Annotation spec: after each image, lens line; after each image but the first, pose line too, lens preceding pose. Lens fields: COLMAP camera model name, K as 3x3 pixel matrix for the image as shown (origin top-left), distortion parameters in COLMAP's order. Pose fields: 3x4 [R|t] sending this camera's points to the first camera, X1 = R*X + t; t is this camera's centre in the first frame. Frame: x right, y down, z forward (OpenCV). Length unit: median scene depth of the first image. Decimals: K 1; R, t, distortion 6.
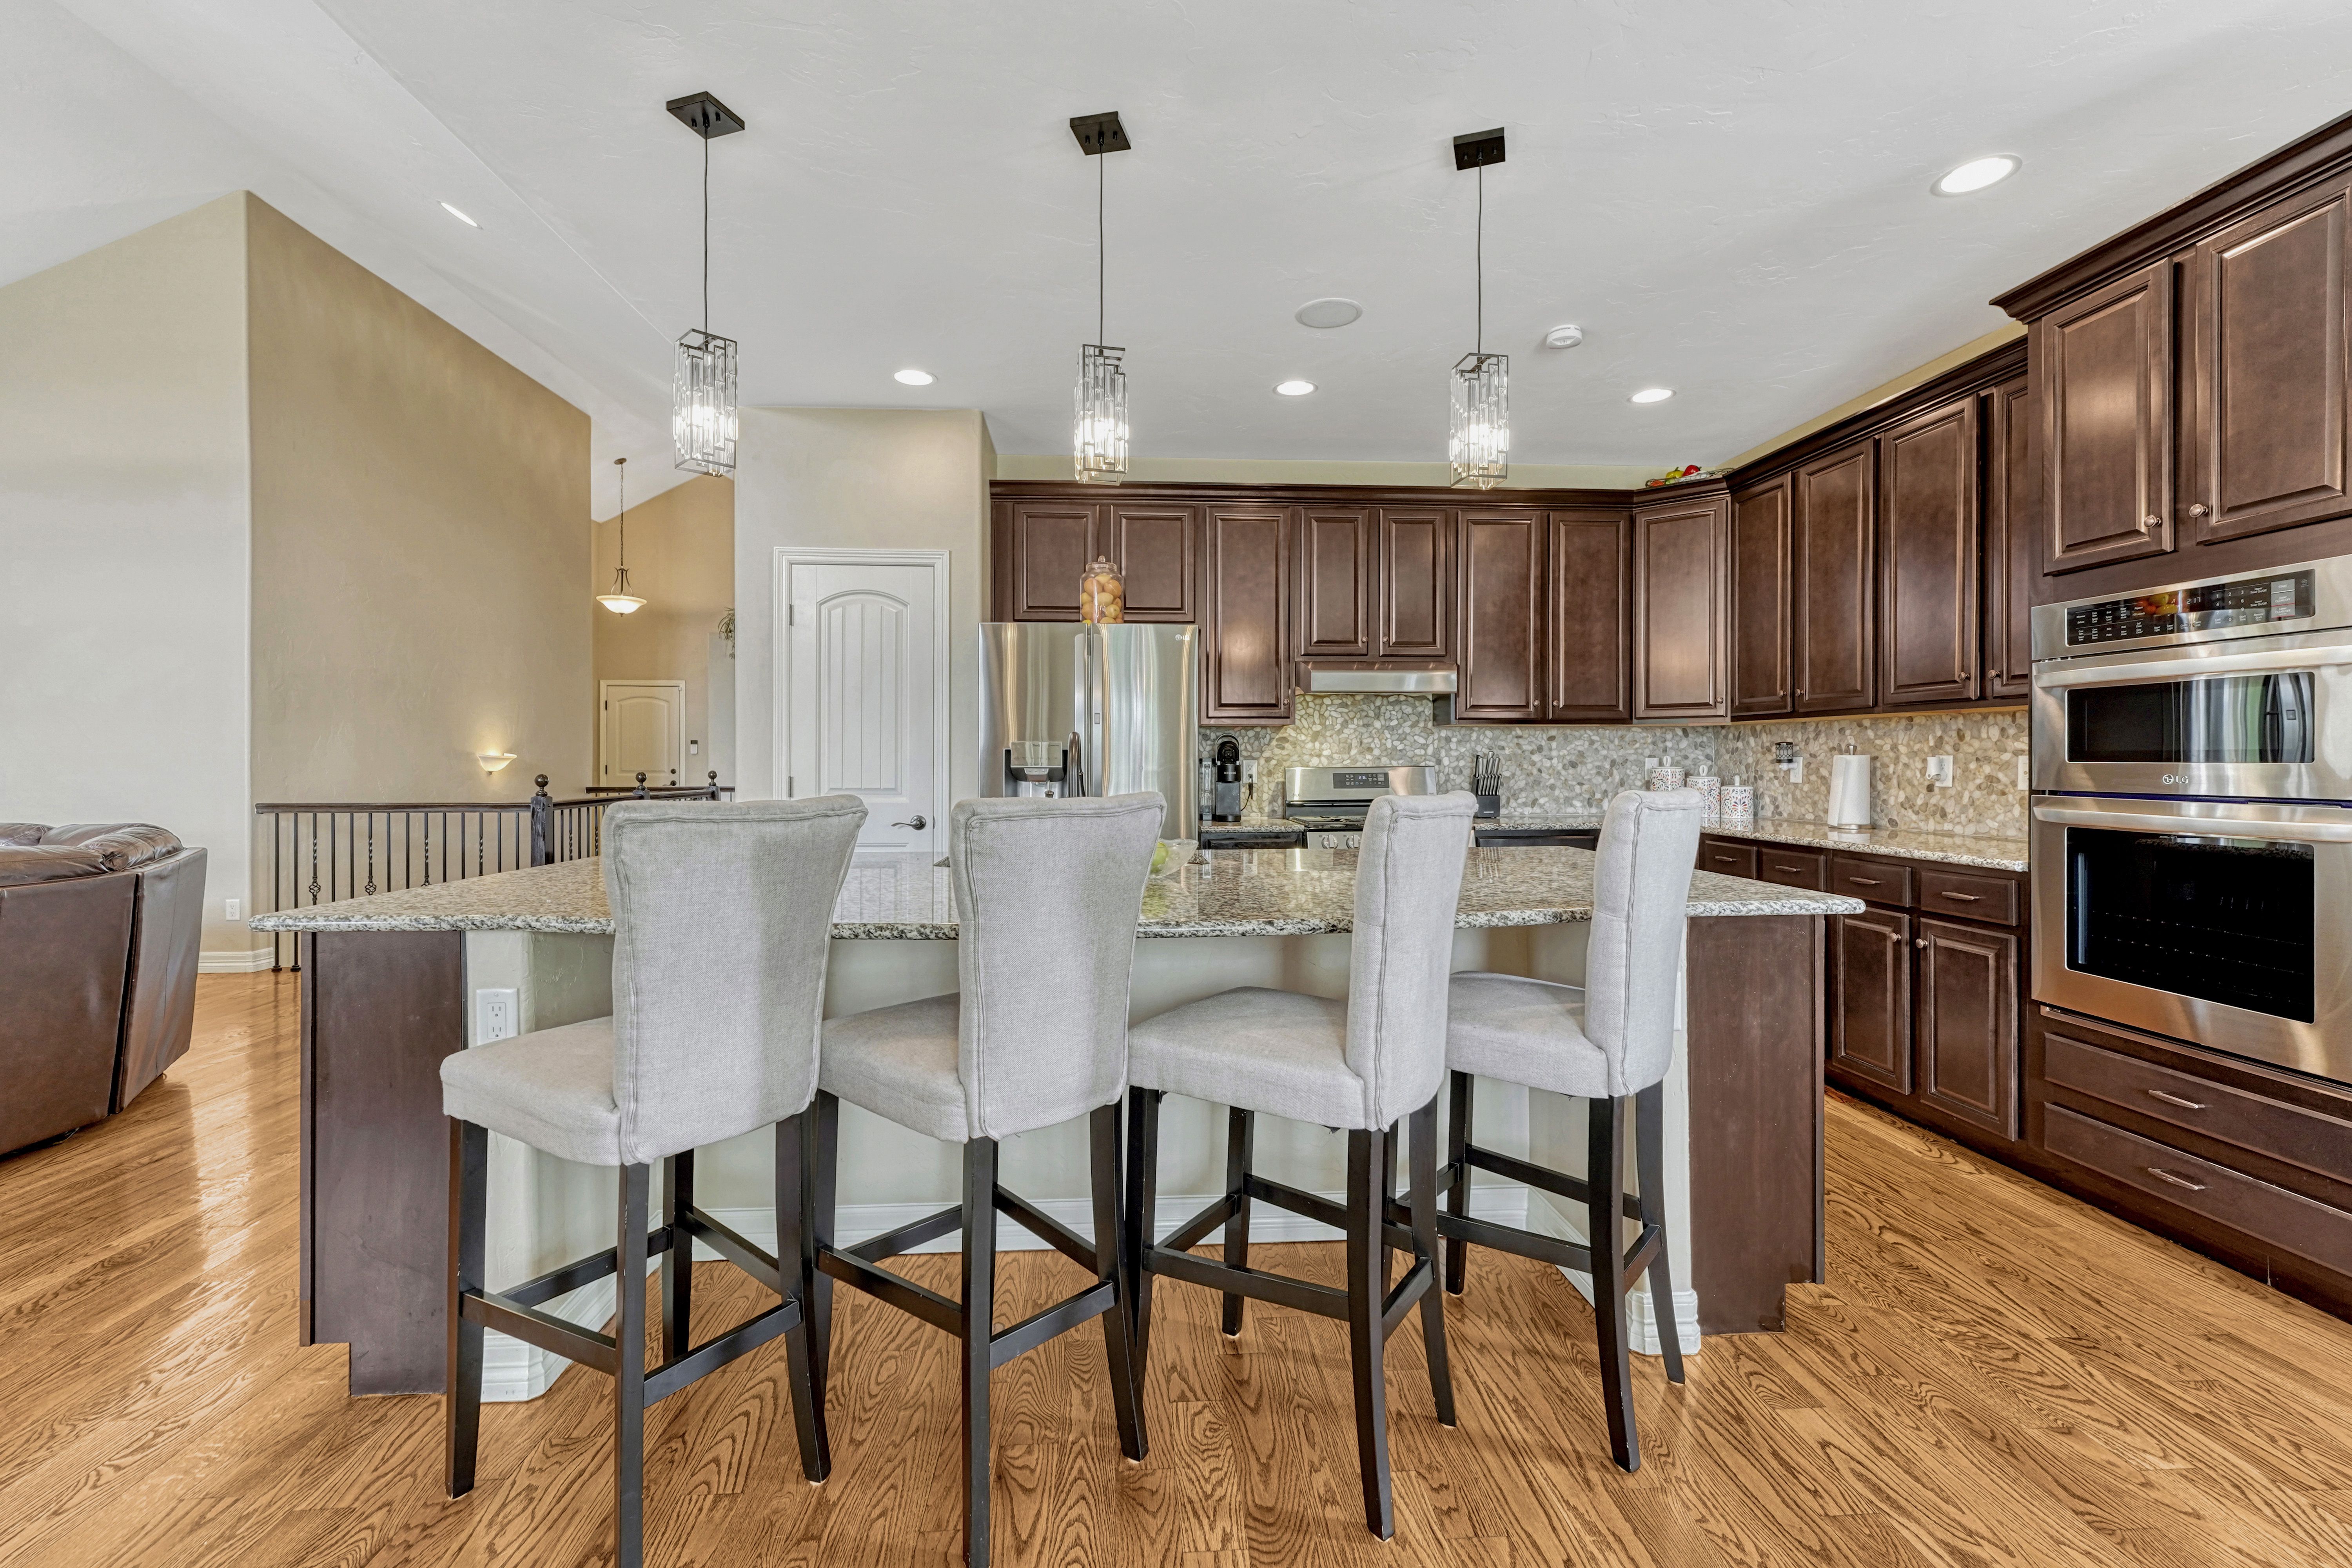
lens RADIAL K [[1003.9, 0, 1180.6], [0, 1003.9, 761.0], [0, 0, 1]] dist [0.002355, 0.000302]
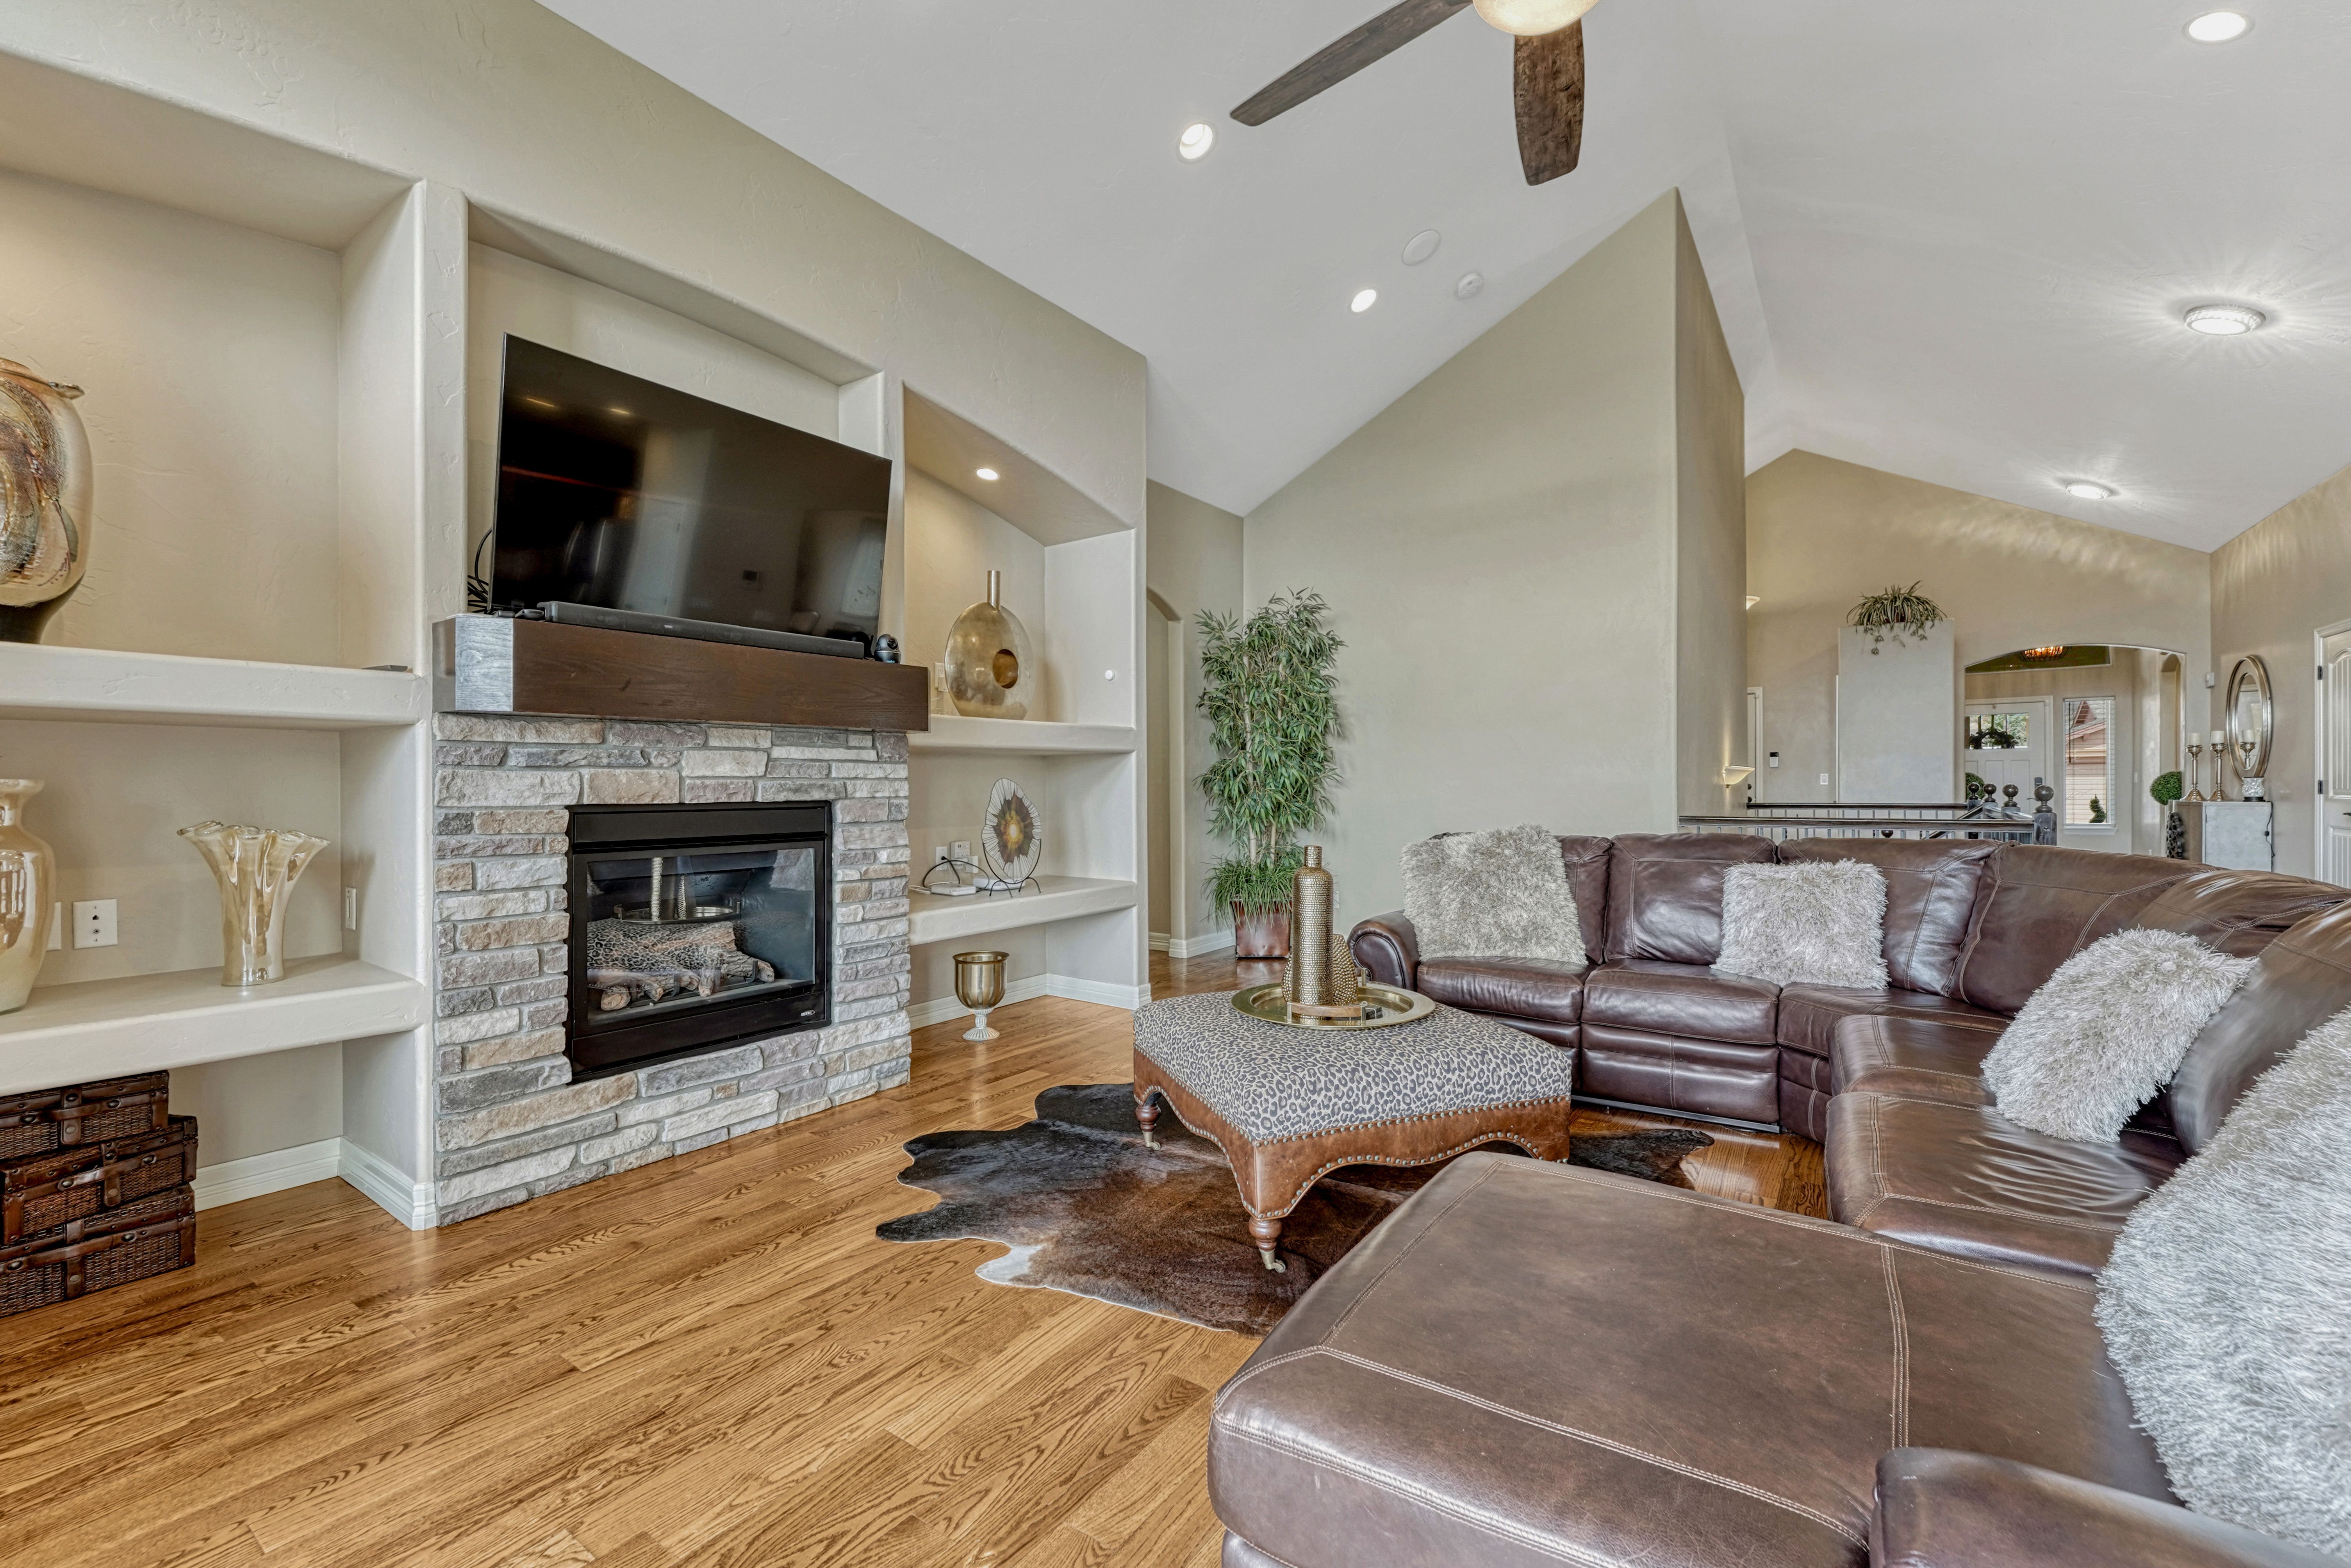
lens RADIAL K [[974.7, 0, 1173.0], [0, 974.7, 787.8], [0, 0, 1]] dist [0.002094, 0.000503]
pose [[0.775443, 0.001001, -0.631416, -0.843633], [0.003550, 0.999976, 0.005946, 0.009866], [0.631407, -0.006852, 0.775421, -0.051843]]
